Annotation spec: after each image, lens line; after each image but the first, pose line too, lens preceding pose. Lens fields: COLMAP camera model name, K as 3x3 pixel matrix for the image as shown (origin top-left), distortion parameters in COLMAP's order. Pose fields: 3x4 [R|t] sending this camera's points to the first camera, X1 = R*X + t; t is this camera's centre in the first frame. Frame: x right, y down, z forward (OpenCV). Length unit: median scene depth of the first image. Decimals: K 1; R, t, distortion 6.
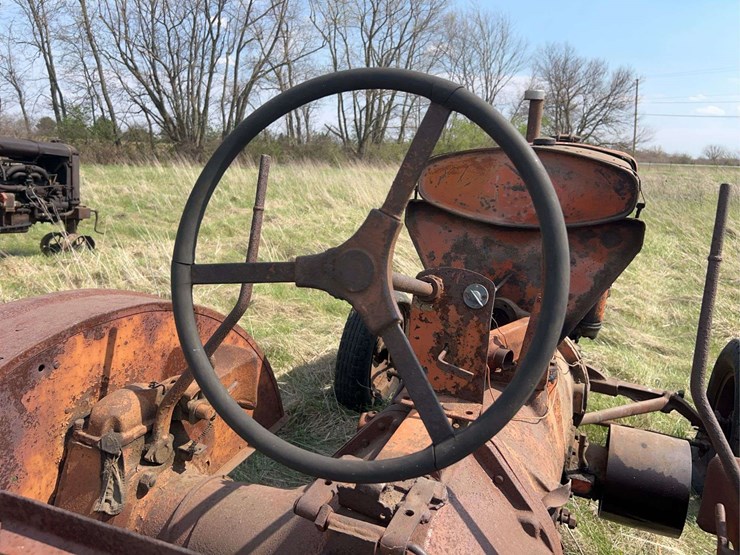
lens RADIAL K [[563.0, 0, 378.1], [0, 563.0, 277.1], [0, 0, 1]] dist [0.032871, -0.035241]
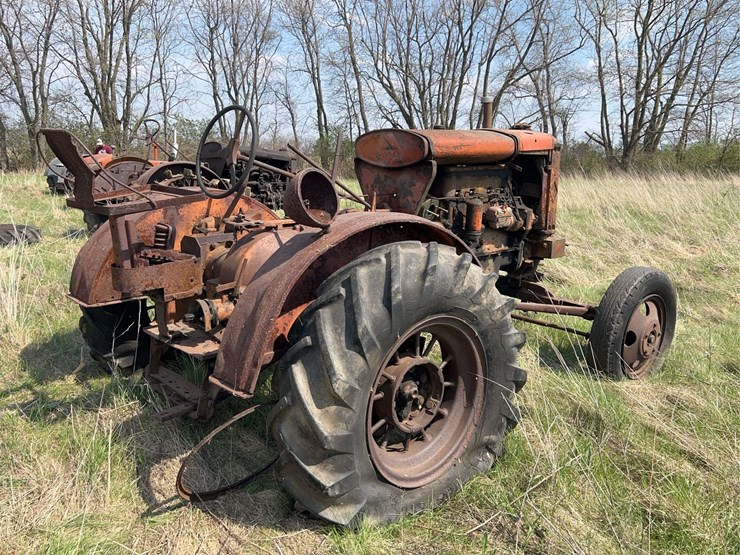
lens RADIAL K [[628.2, 0, 371.4], [0, 628.2, 272.3], [0, 0, 1]] dist [0.062403, -0.085640]
pose [[0.907016, 0.053478, -0.417687, 0.415092], [-0.075137, 0.996539, -0.035572, 0.135661], [0.414339, 0.063648, 0.907894, -0.391136]]
